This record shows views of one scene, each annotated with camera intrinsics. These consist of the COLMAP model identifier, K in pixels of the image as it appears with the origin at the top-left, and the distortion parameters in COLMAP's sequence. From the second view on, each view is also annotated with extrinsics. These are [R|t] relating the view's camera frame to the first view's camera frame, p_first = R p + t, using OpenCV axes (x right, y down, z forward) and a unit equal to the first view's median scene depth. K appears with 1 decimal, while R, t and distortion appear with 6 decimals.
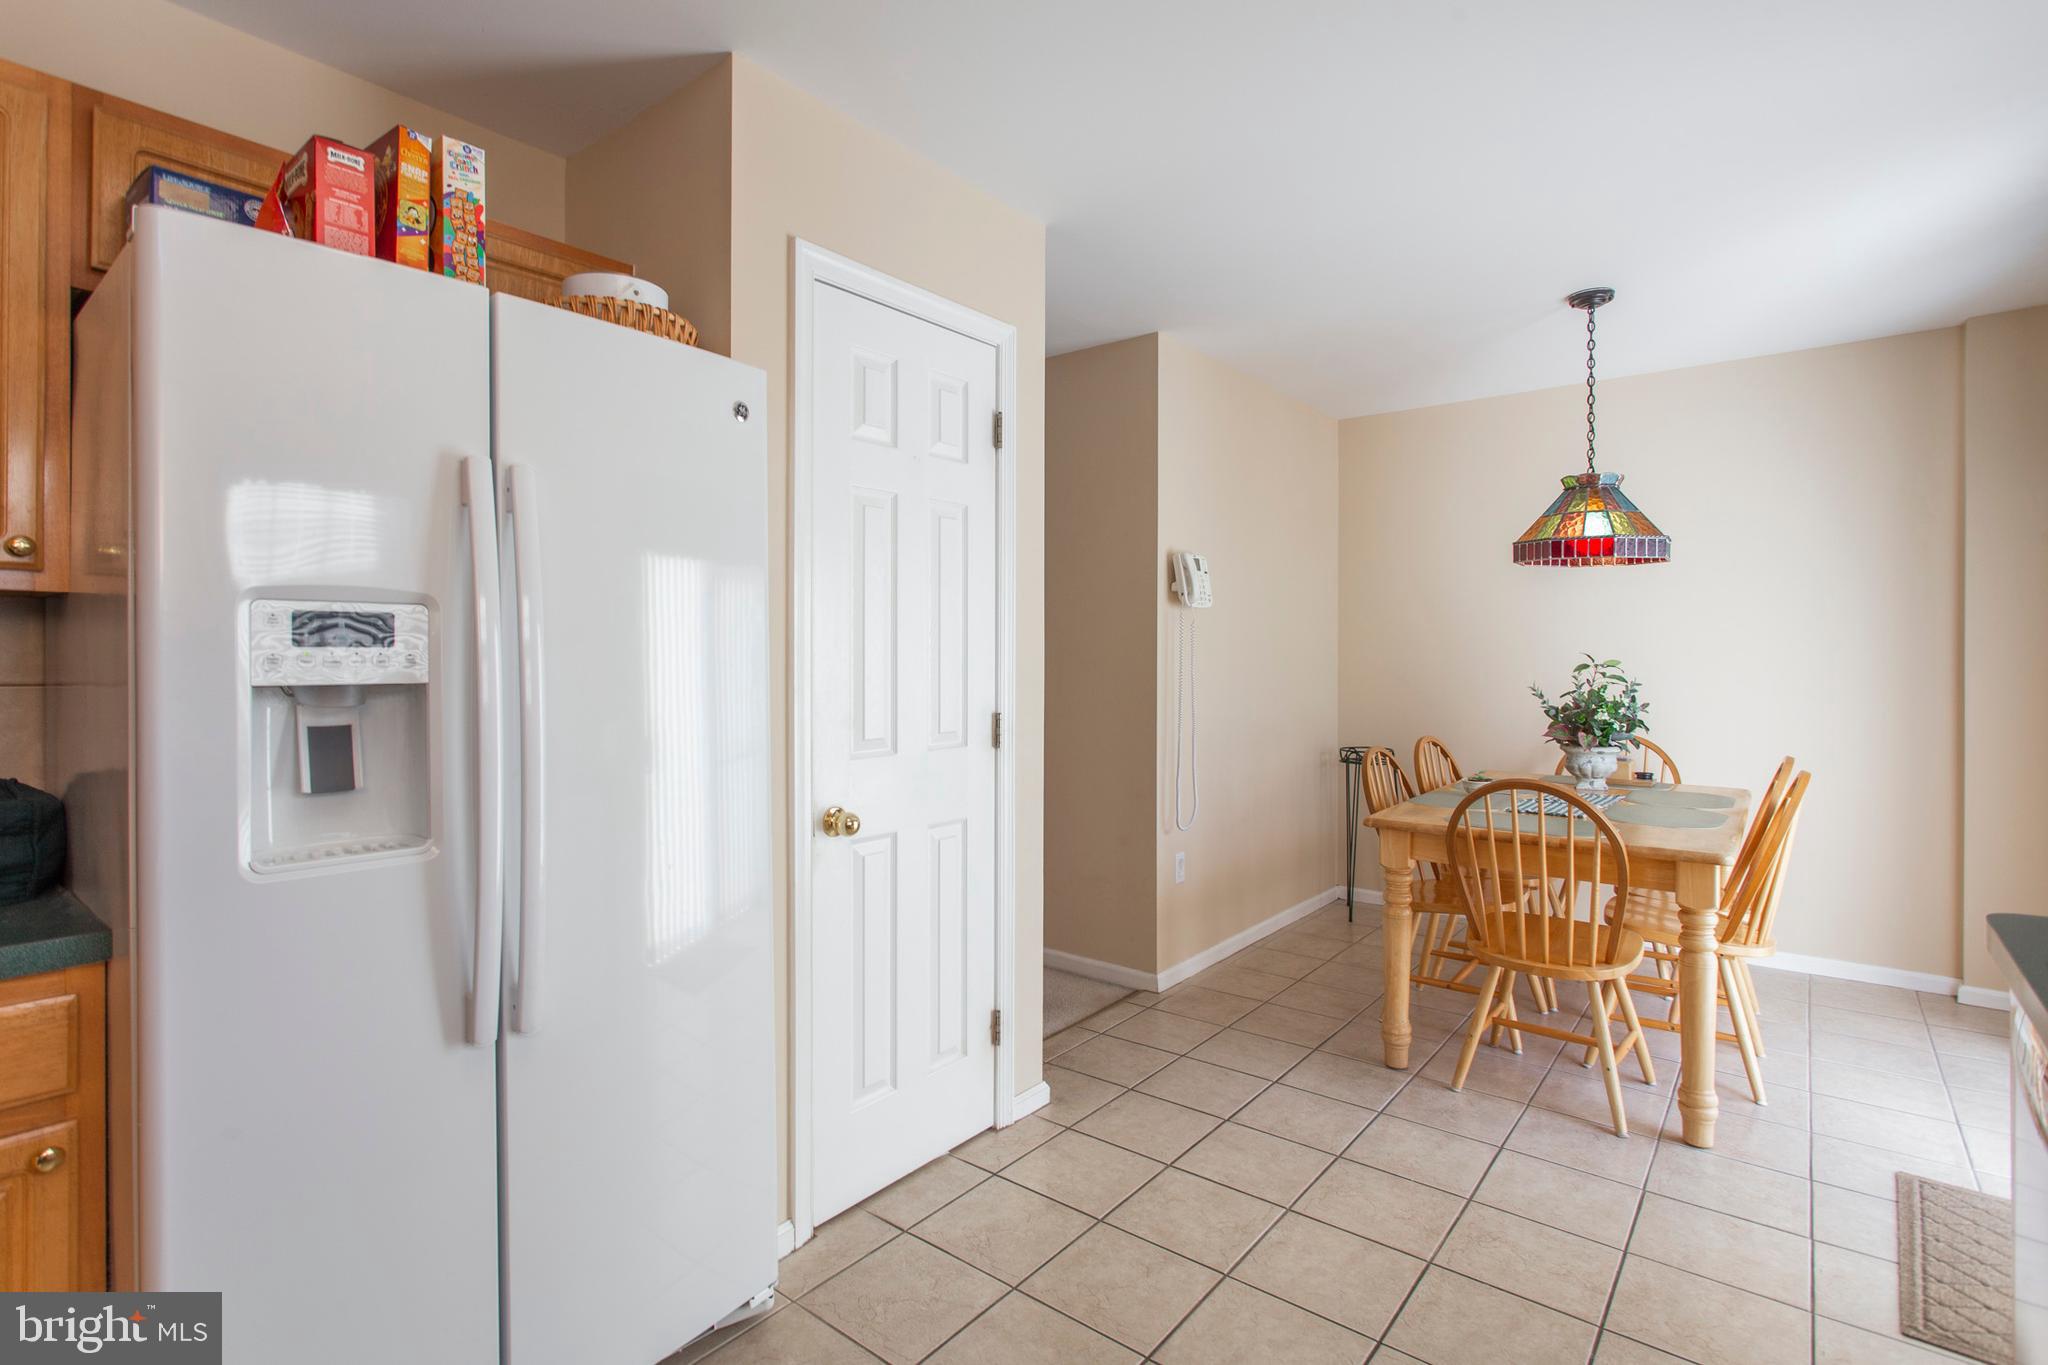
lens RADIAL K [[1012.1, 0, 1003.4], [0, 1012.1, 661.5], [0, 0, 1]] dist [-0.016284, 0.009981]
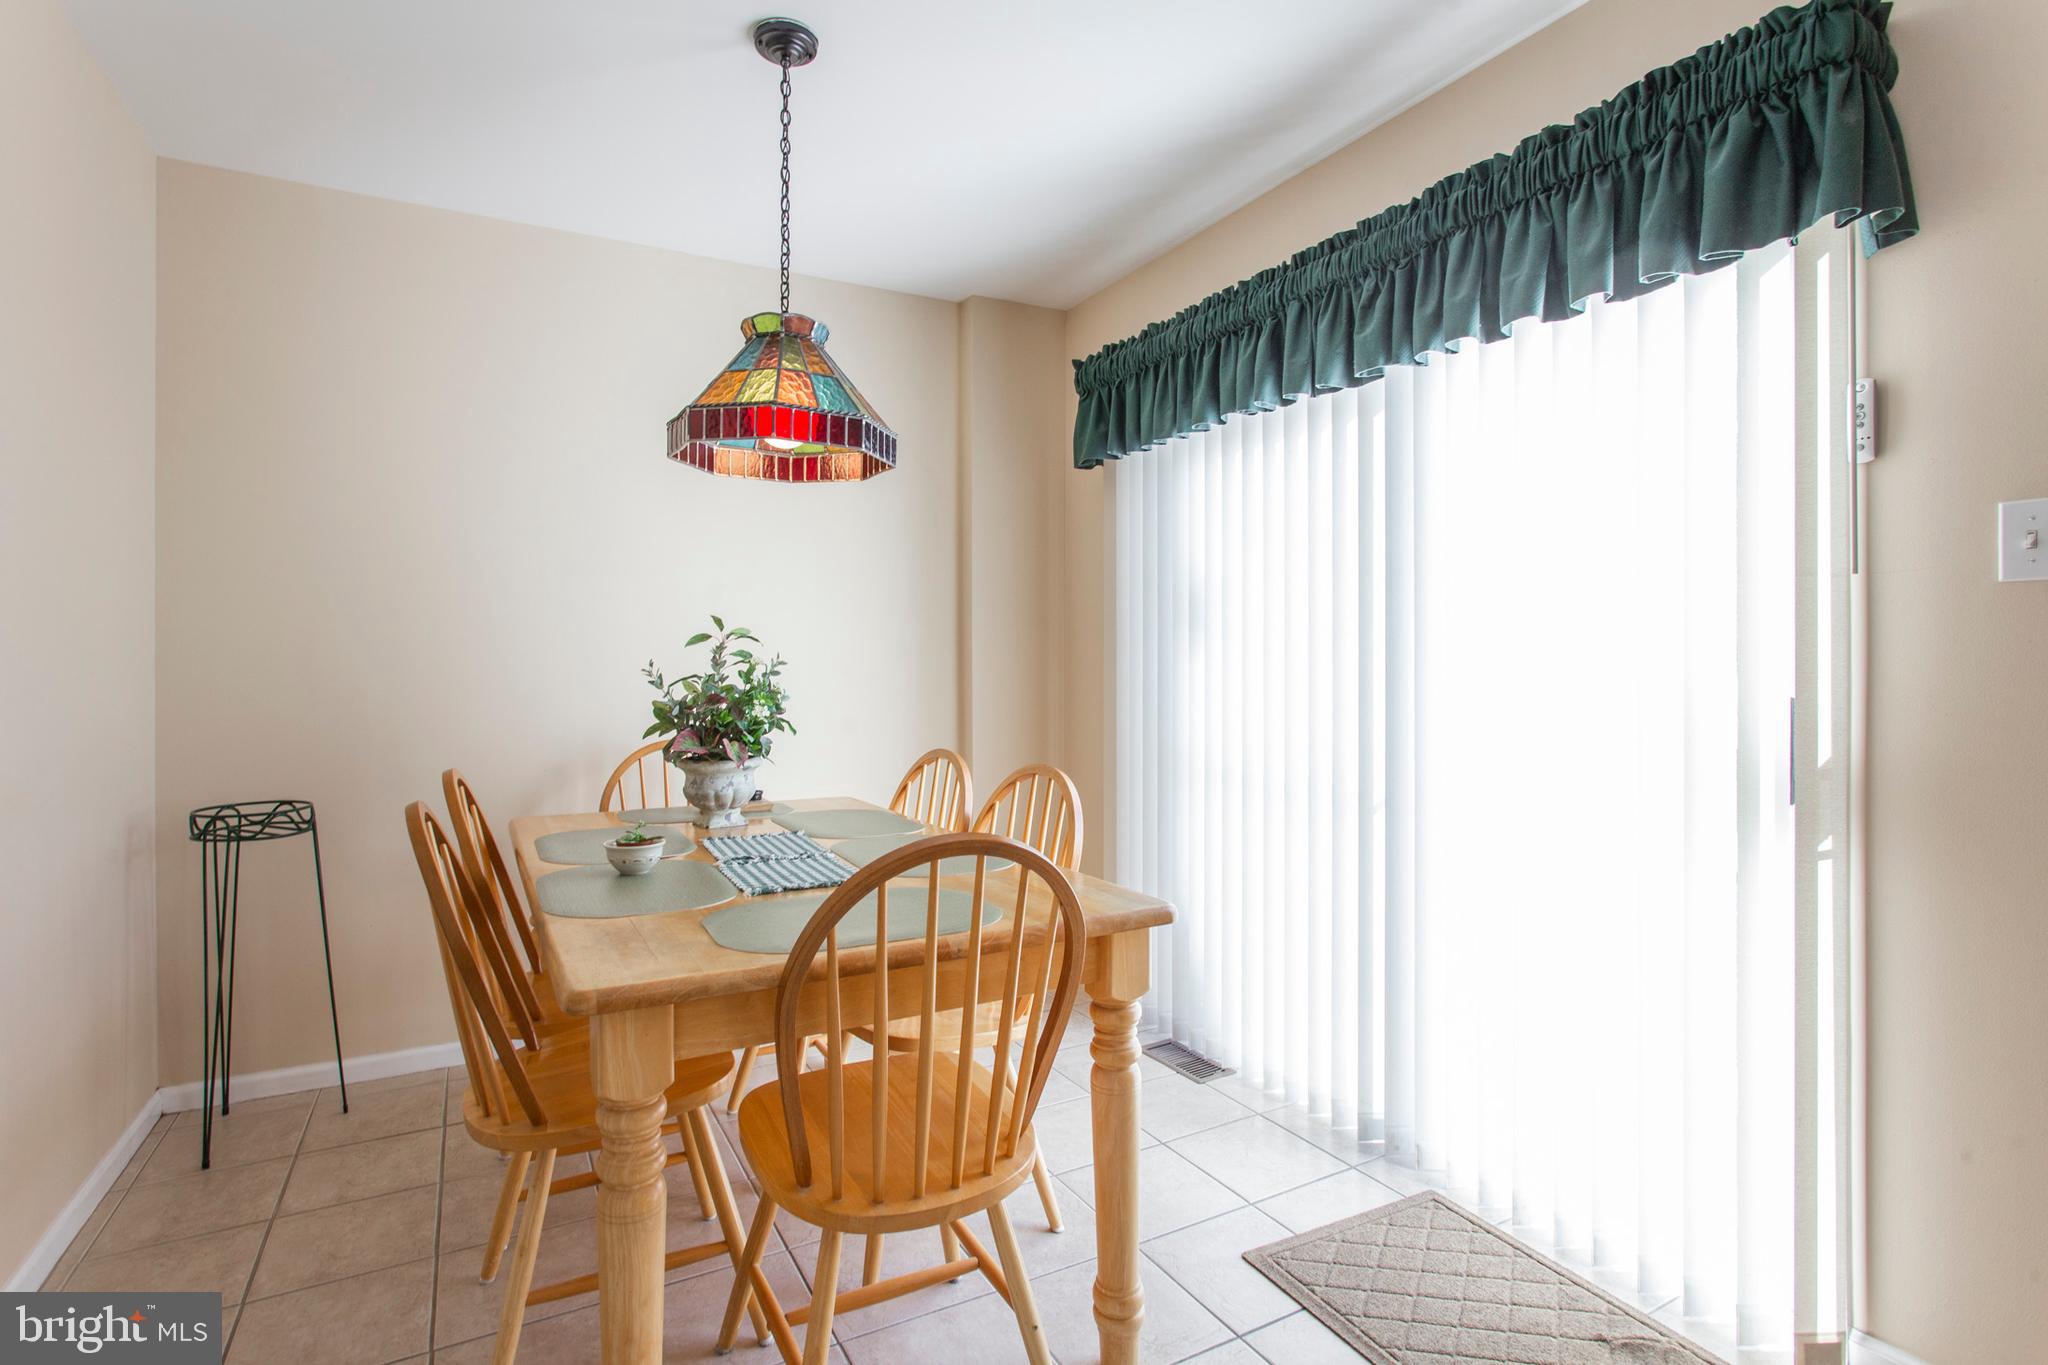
lens RADIAL K [[997.9, 0, 1027.1], [0, 997.9, 667.8], [0, 0, 1]] dist [-0.022127, 0.009640]
pose [[0.379783, -0.006220, 0.925055, 0.070986], [0.012926, 0.999915, 0.001417, 0.029524], [-0.924985, 0.011419, 0.379831, 0.632413]]
